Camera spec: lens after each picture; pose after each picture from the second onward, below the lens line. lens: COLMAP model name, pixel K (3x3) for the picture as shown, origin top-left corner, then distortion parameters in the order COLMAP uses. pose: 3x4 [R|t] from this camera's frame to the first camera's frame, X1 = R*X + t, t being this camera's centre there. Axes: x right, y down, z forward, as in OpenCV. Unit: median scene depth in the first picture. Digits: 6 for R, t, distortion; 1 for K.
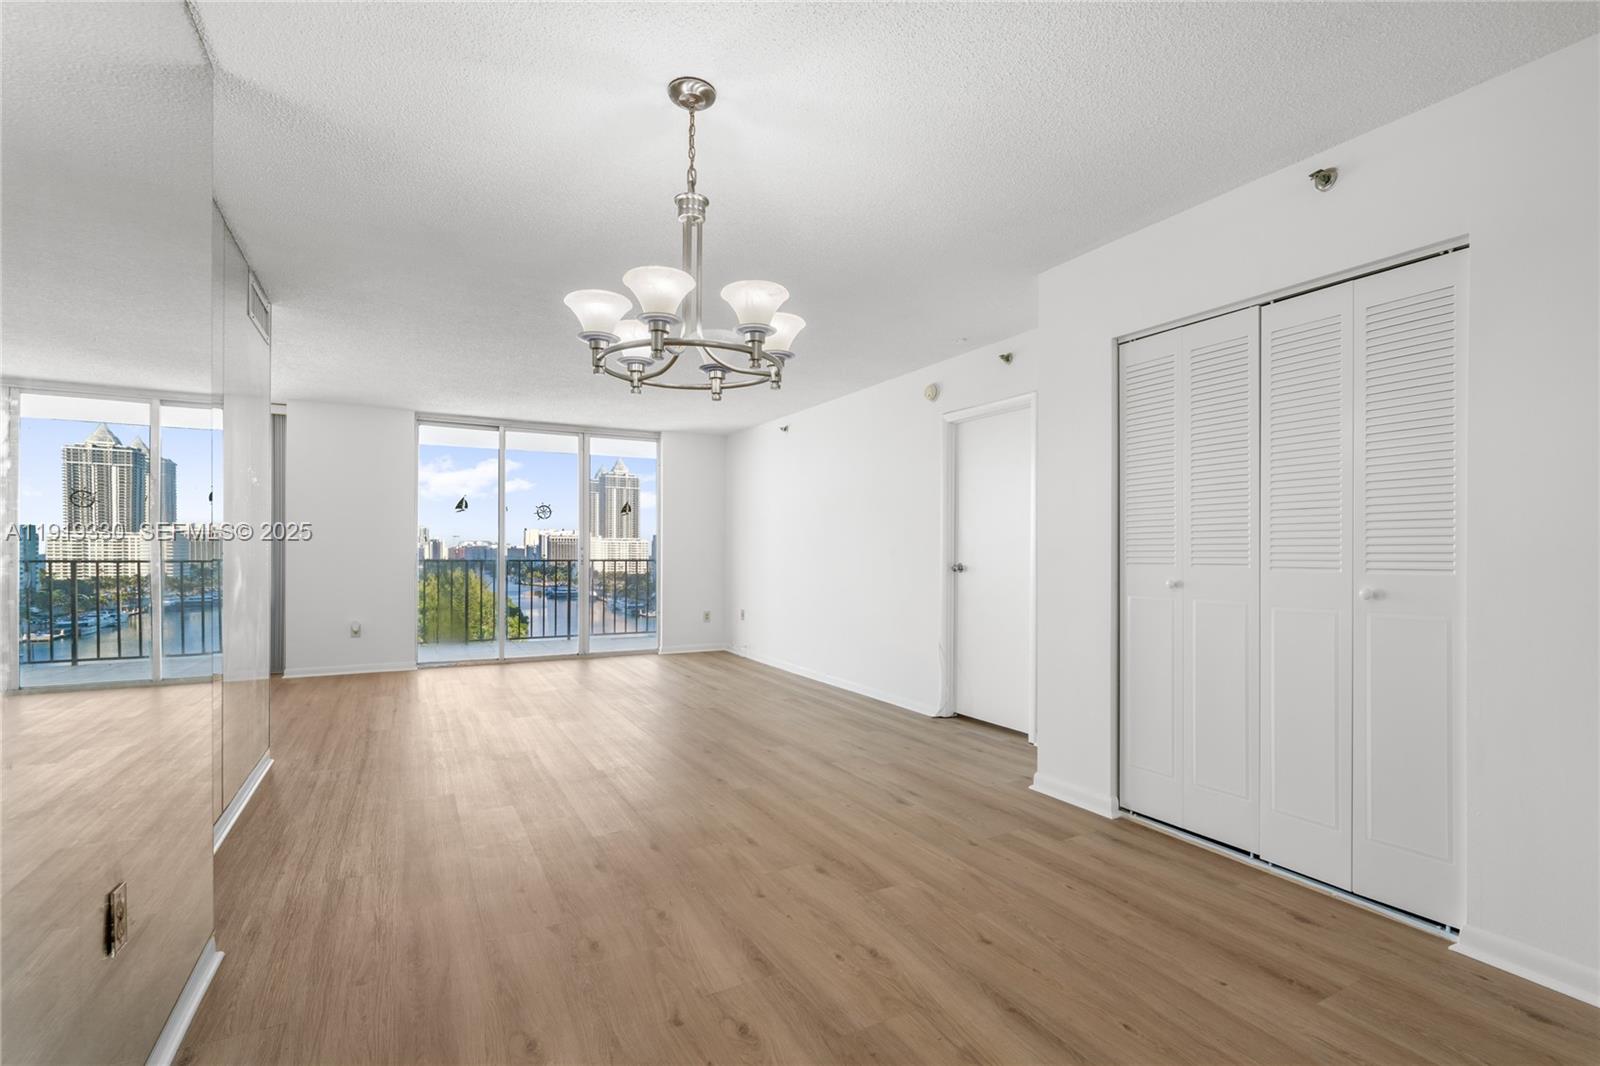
lens RADIAL K [[728.7, 0, 806.5], [0, 728.7, 538.3], [0, 0, 1]] dist [-0.008118, 0.005585]
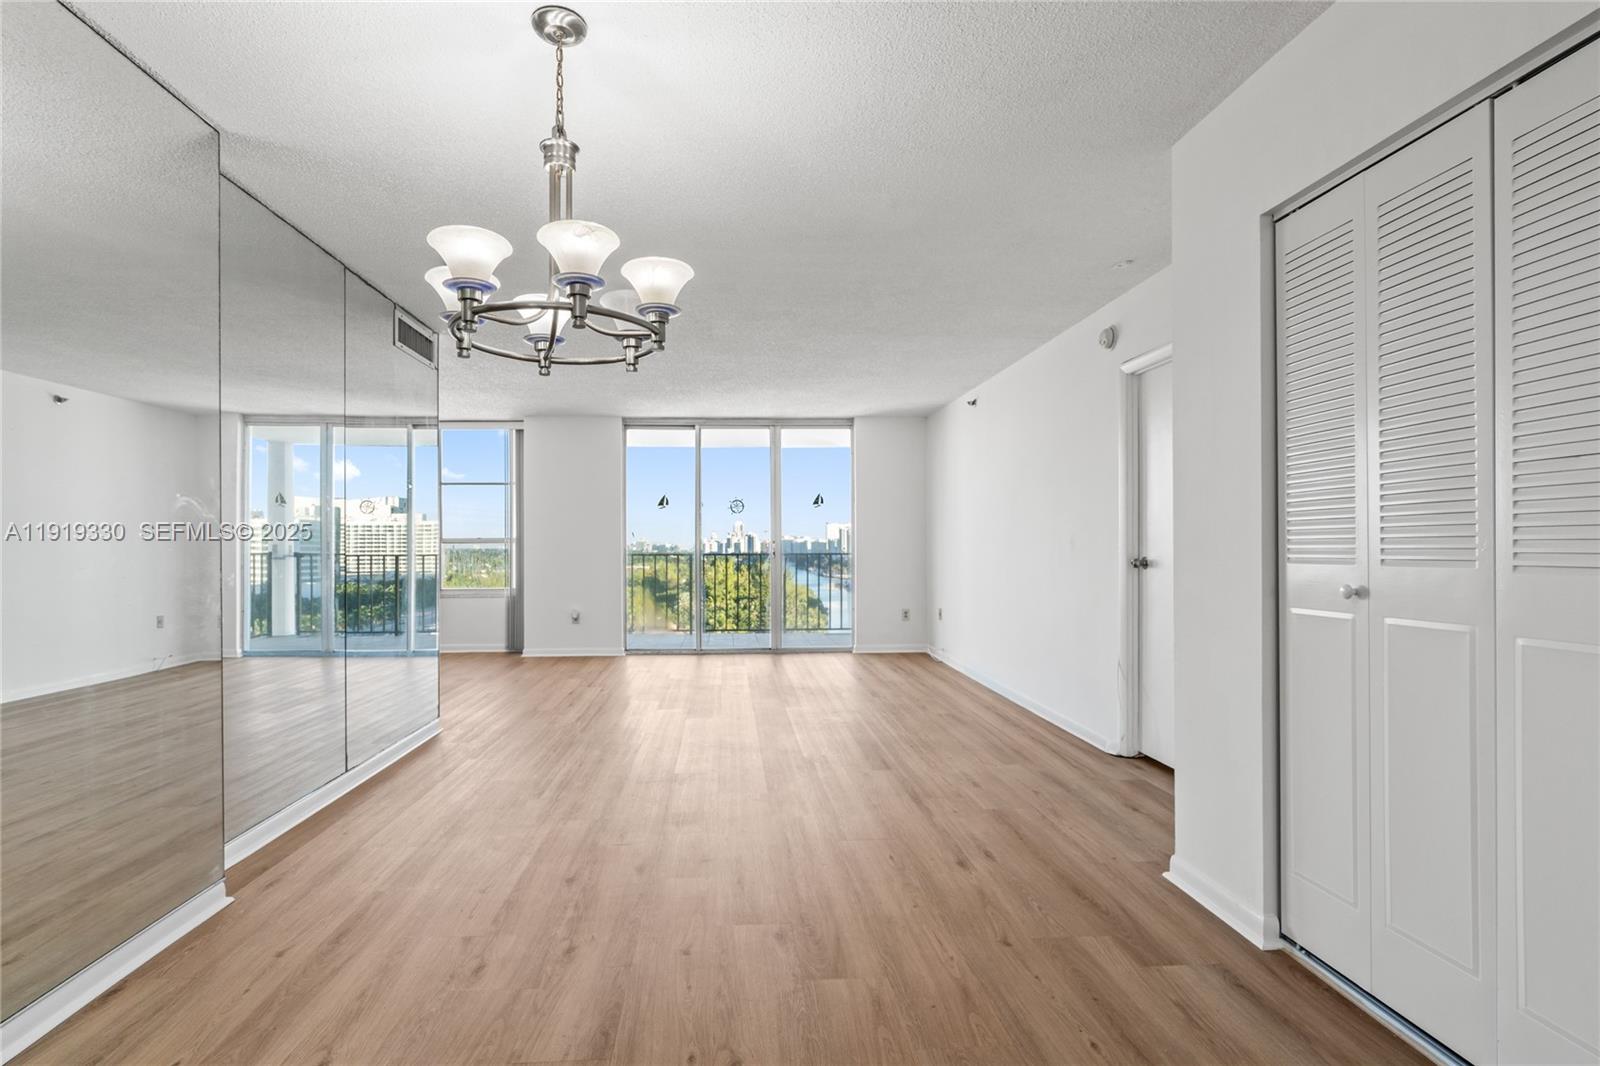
lens RADIAL K [[748.3, 0, 760.6], [0, 748.3, 532.5], [0, 0, 1]] dist [-0.008127, 0.006031]
pose [[0.900061, -0.015507, -0.435489, 0.252177], [0.016927, 0.999857, -0.000620, 0.003381], [0.435436, -0.006814, 0.900194, 0.163490]]
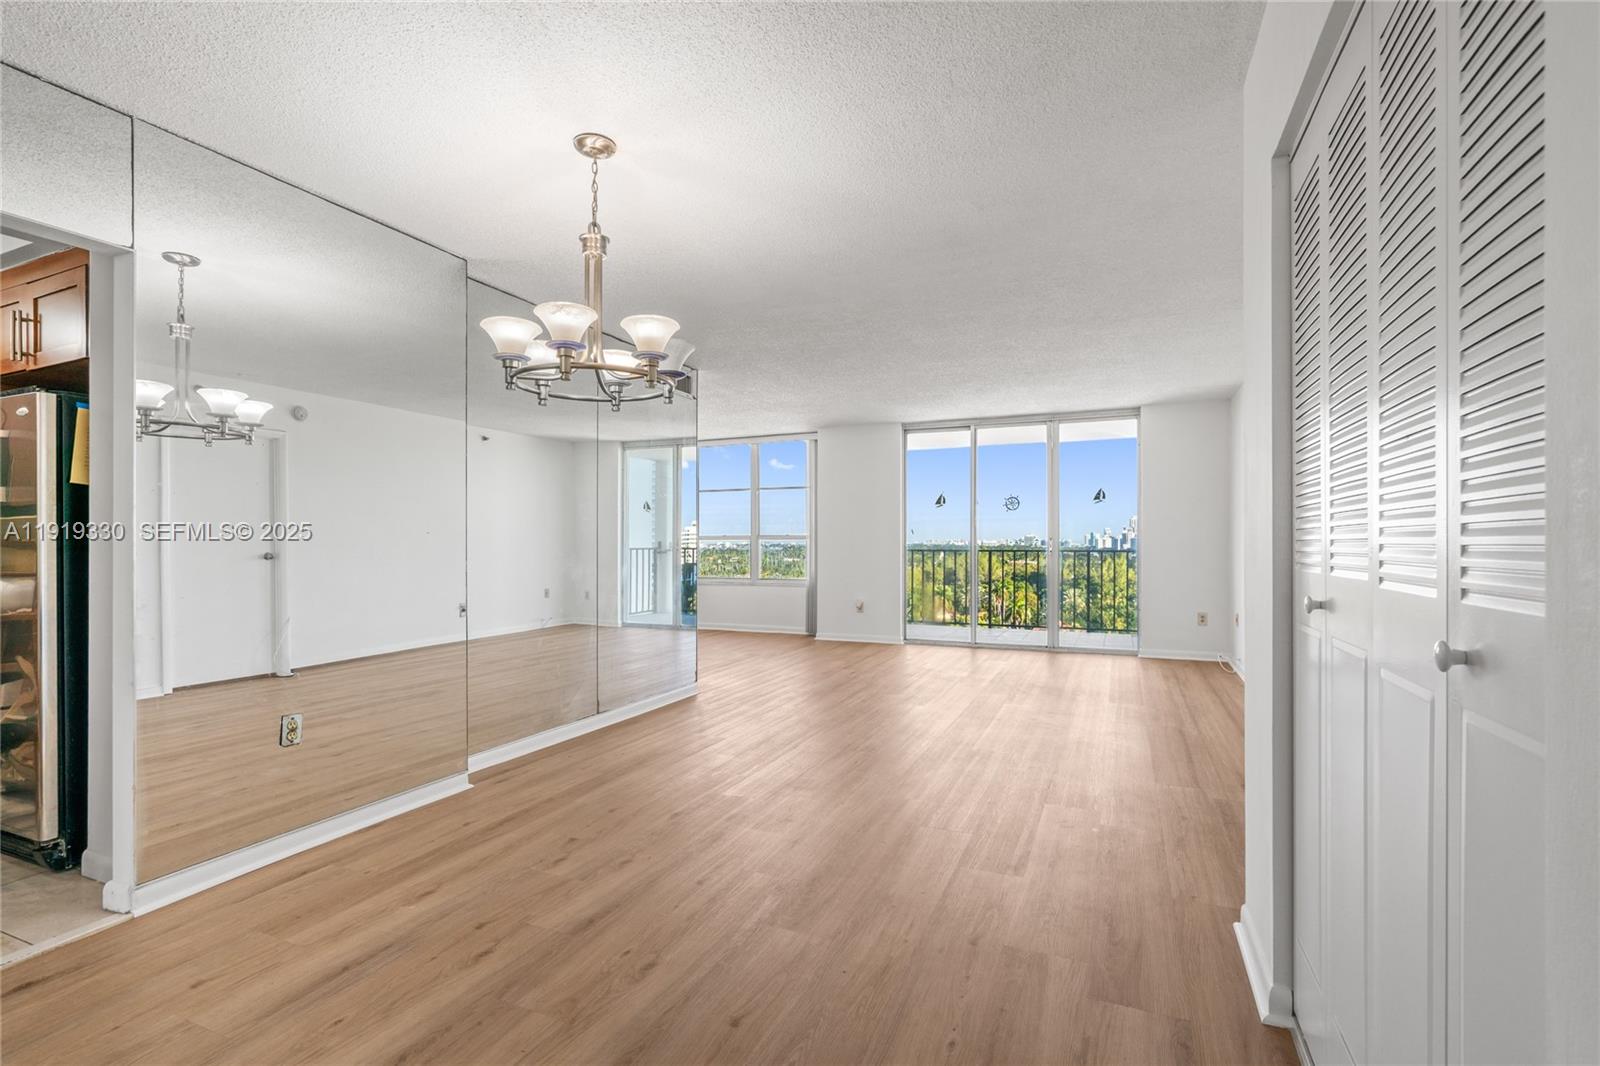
lens RADIAL K [[716.6, 0, 805.2], [0, 716.6, 532.3], [0, 0, 1]] dist [-0.004290, 0.000324]
pose [[0.617056, -0.015502, -0.786767, 0.519839], [0.020333, 0.999786, -0.003753, 0.004444], [0.786657, -0.013681, 0.617239, 0.317037]]
